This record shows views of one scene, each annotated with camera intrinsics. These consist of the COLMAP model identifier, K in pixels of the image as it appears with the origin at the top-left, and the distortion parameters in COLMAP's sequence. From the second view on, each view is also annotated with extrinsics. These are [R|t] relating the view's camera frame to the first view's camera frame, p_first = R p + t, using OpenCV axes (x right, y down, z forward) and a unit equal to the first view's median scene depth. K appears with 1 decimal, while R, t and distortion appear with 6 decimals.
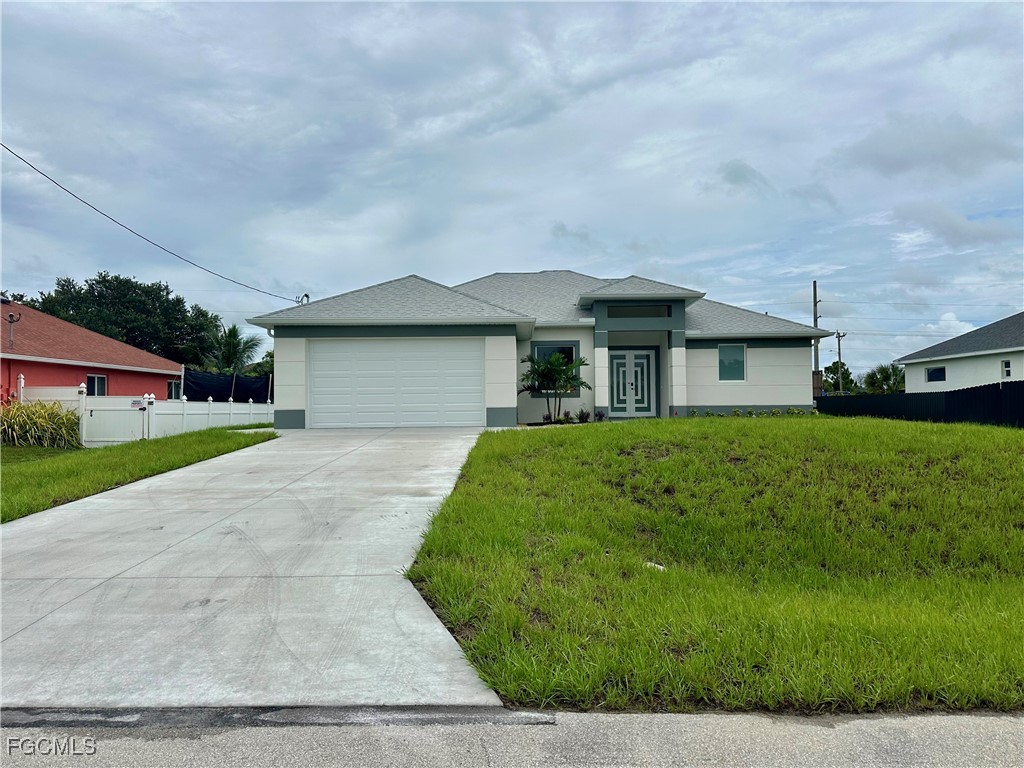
lens RADIAL K [[717.2, 0, 512.0], [0, 717.2, 384.0], [0, 0, 1]] dist [0.048707, -0.049625]
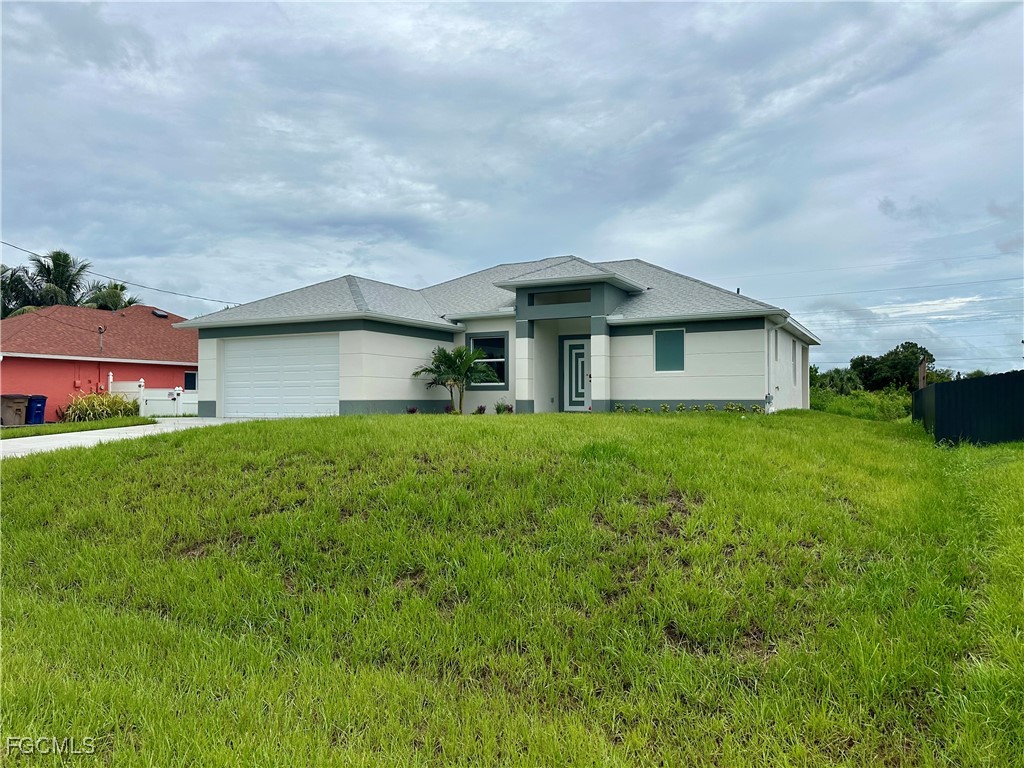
lens RADIAL K [[717.2, 0, 512.0], [0, 717.2, 384.0], [0, 0, 1]] dist [0.048707, -0.049625]
pose [[0.891667, -0.002681, -0.452683, 0.534313], [0.007397, 0.999935, 0.008648, 0.001911], [0.452631, -0.011060, 0.891629, 0.146758]]
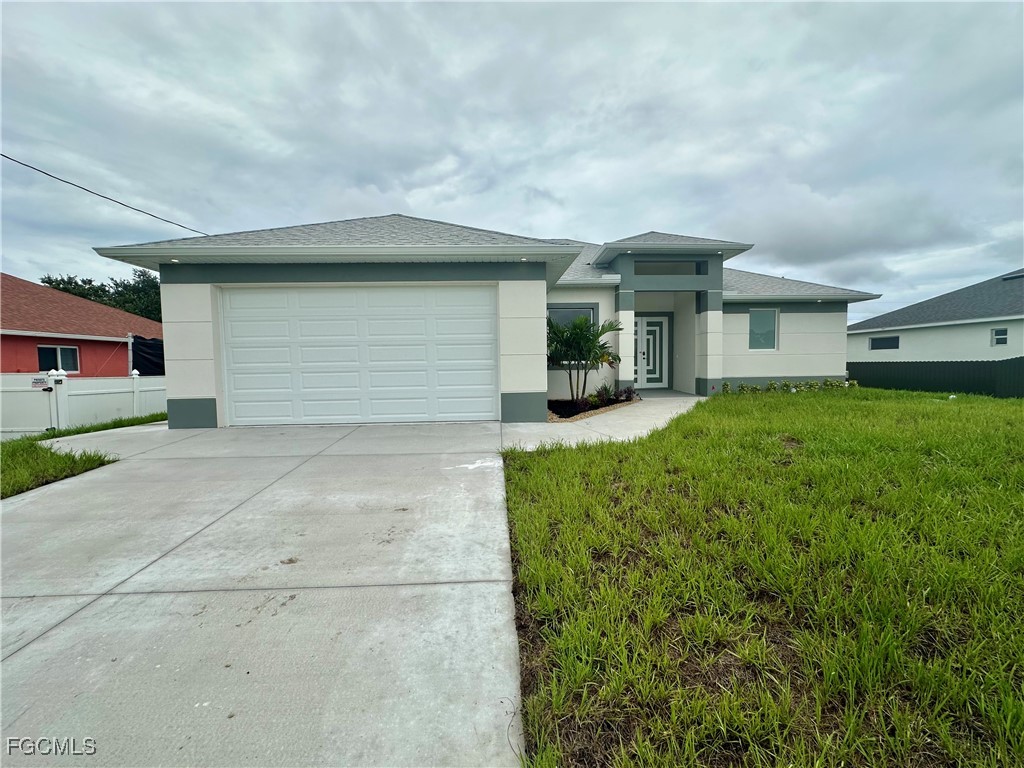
lens RADIAL K [[417.2, 0, 512.0], [0, 417.2, 384.0], [0, 0, 1]] dist [-0.009030, 0.000249]
pose [[0.998494, -0.008649, 0.054170, -0.037049], [0.004400, 0.996938, 0.078073, -0.003395], [-0.054680, -0.077717, 0.995475, 0.502247]]
